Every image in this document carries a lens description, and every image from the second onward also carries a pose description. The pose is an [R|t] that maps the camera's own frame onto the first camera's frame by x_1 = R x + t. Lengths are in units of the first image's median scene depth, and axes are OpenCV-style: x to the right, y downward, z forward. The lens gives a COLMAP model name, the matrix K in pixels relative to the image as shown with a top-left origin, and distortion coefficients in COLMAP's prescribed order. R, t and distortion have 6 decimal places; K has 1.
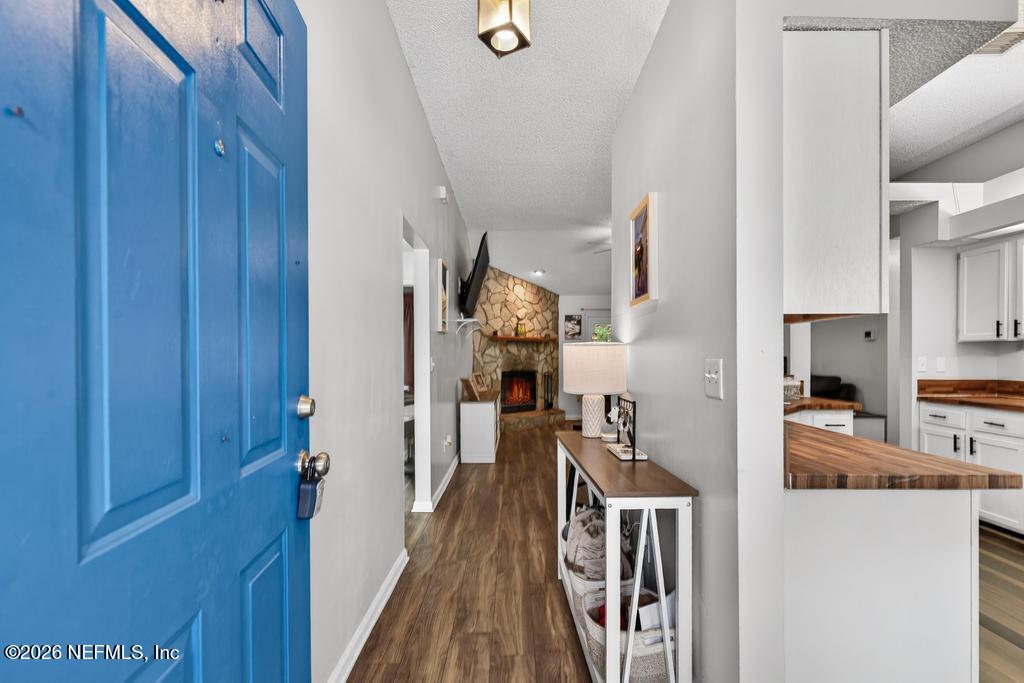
lens RADIAL K [[474.2, 0, 512.7], [0, 474.2, 359.9], [0, 0, 1]] dist [-0.002348, -0.000930]
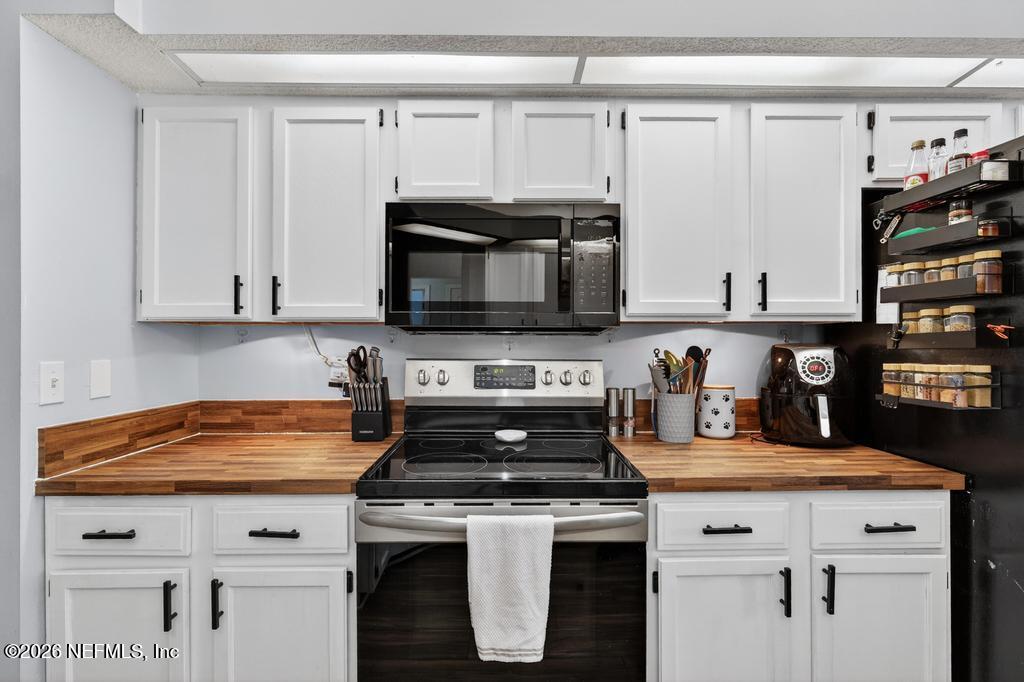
lens RADIAL K [[460.5, 0, 505.2], [0, 460.5, 340.7], [0, 0, 1]] dist [-0.002486, -0.000495]
pose [[-0.018475, 0.011294, 0.999766, 0.566342], [0.011635, 0.999871, -0.011080, -0.013747], [-0.999762, 0.011427, -0.018604, 0.727316]]
